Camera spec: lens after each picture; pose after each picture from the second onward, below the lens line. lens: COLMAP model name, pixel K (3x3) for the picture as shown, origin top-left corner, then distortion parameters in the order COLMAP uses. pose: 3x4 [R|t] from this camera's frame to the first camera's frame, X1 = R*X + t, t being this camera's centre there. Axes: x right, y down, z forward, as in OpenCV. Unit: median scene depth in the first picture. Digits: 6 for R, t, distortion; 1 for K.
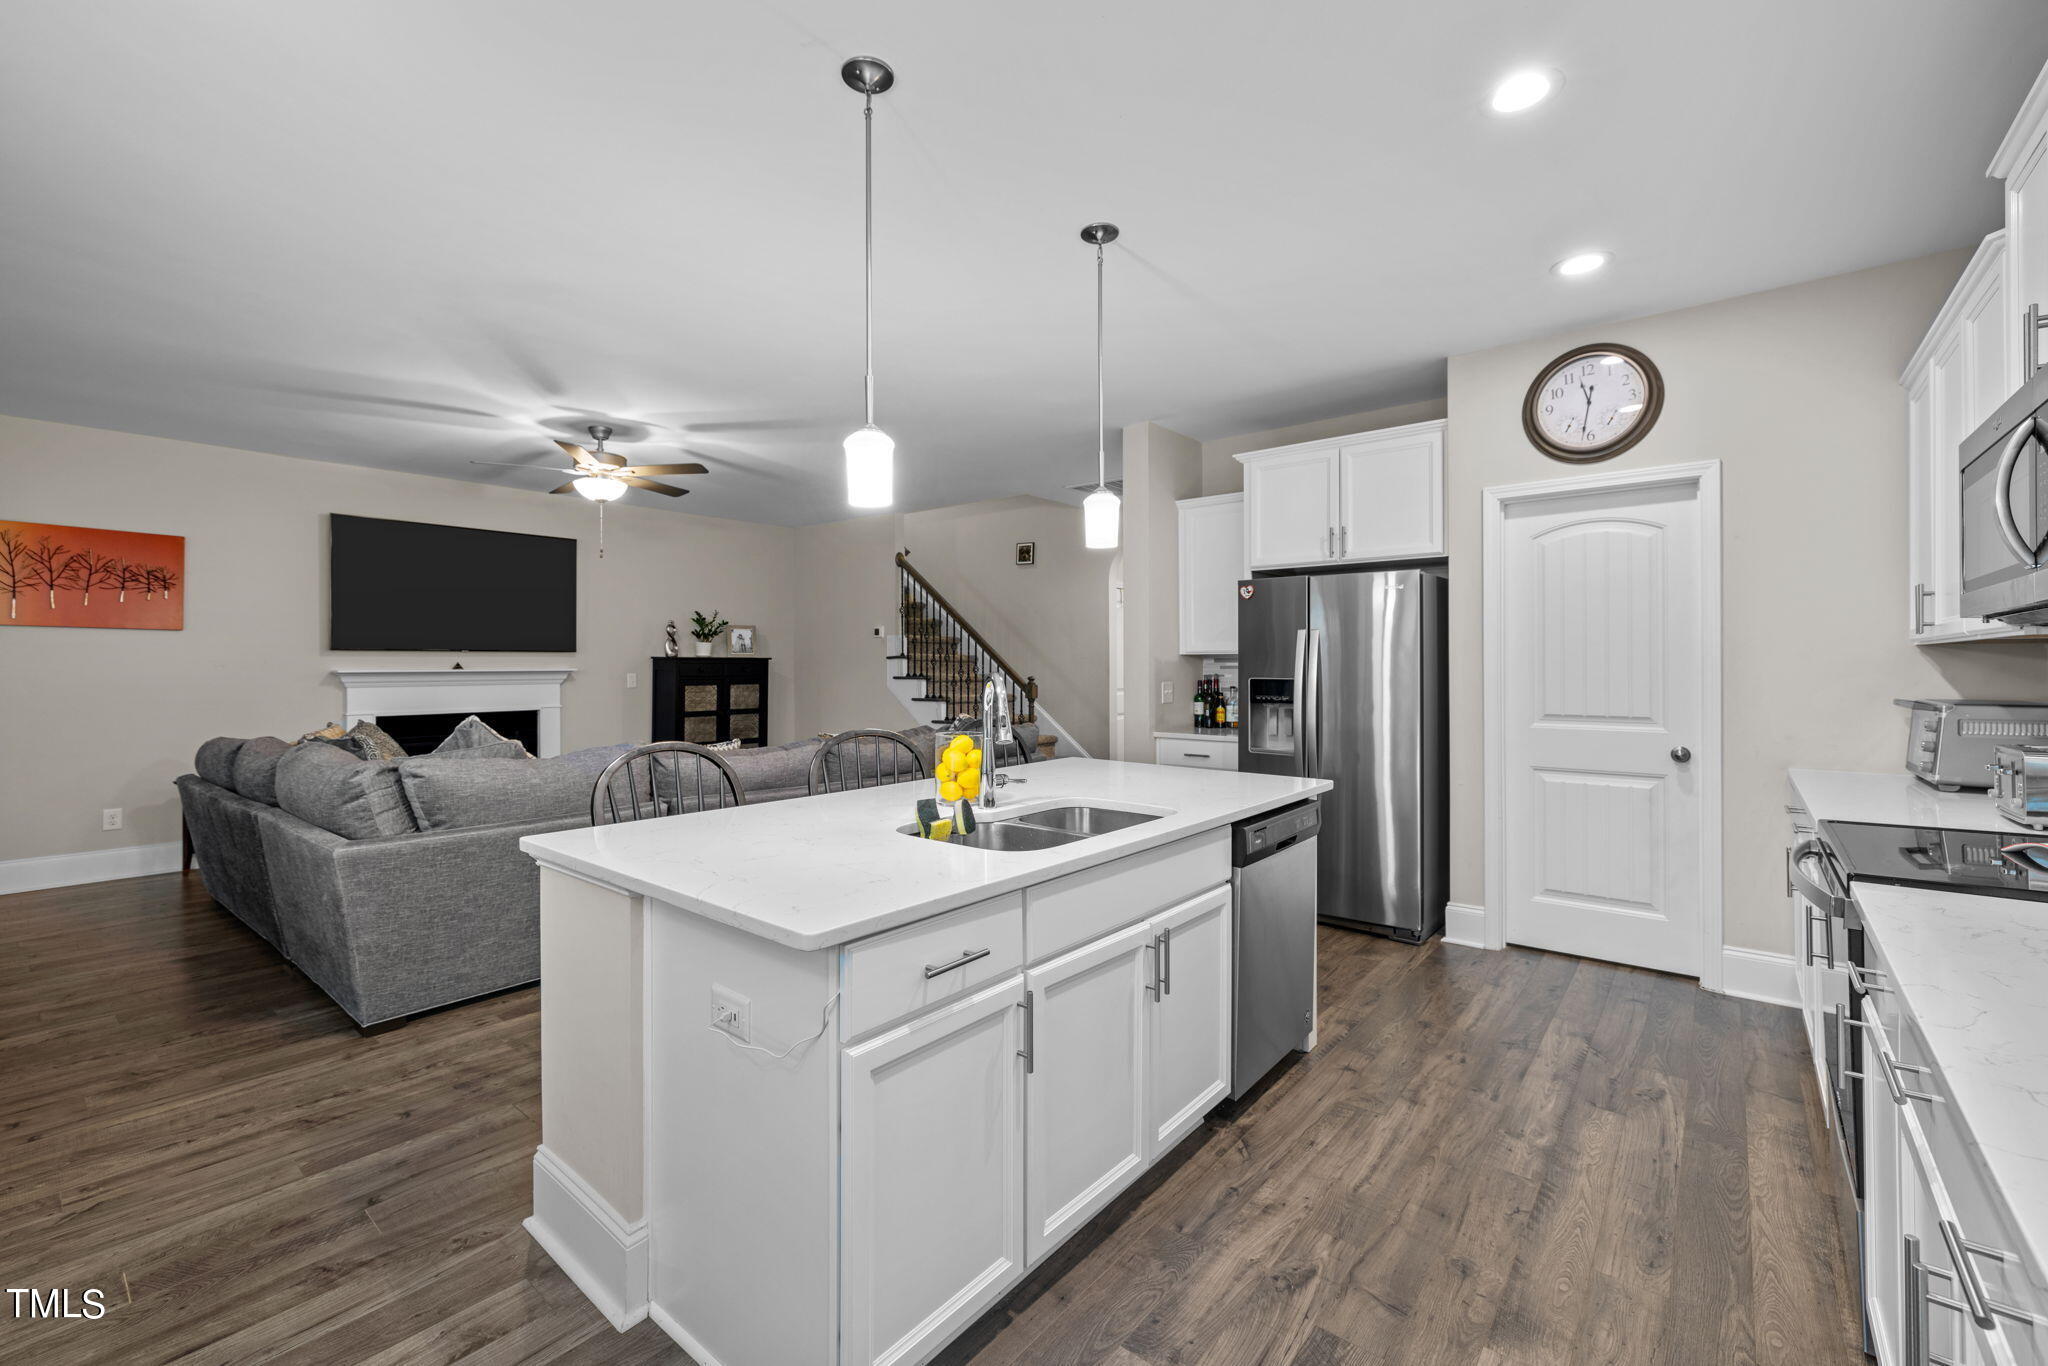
lens RADIAL K [[858.1, 0, 1028.0], [0, 858.1, 669.0], [0, 0, 1]] dist [-0.002079, -0.000316]
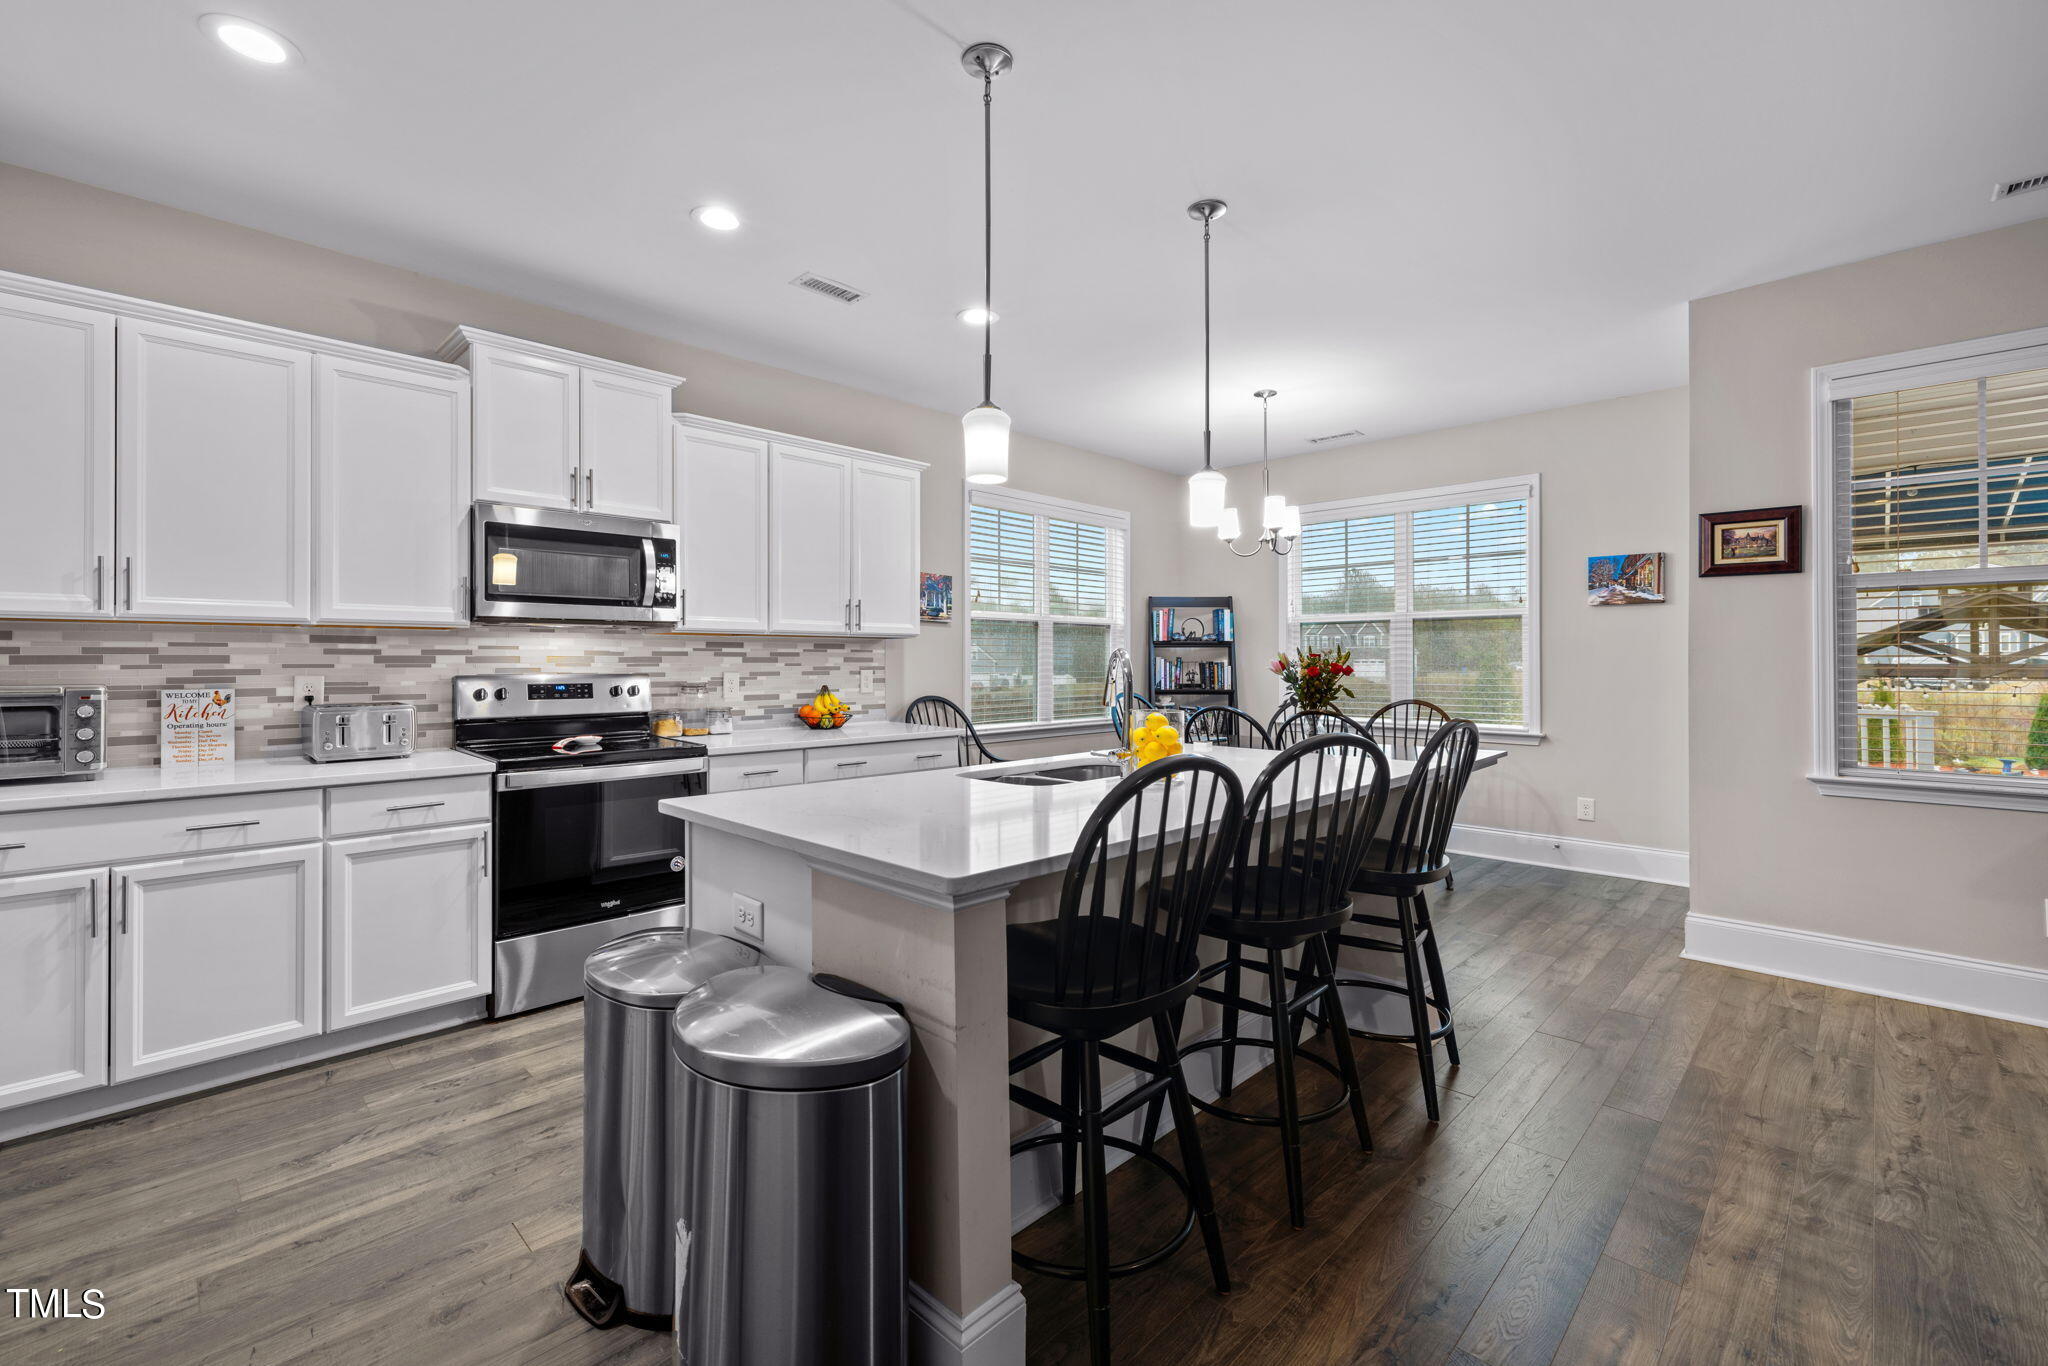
lens RADIAL K [[858.1, 0, 1030.3], [0, 858.1, 665.6], [0, 0, 1]] dist [-0.002079, -0.000316]
pose [[-0.996738, 0.003994, 0.080605, -0.014171], [0.004452, 0.999975, 0.005510, 0.016698], [-0.080581, 0.005851, -0.996731, 1.812901]]
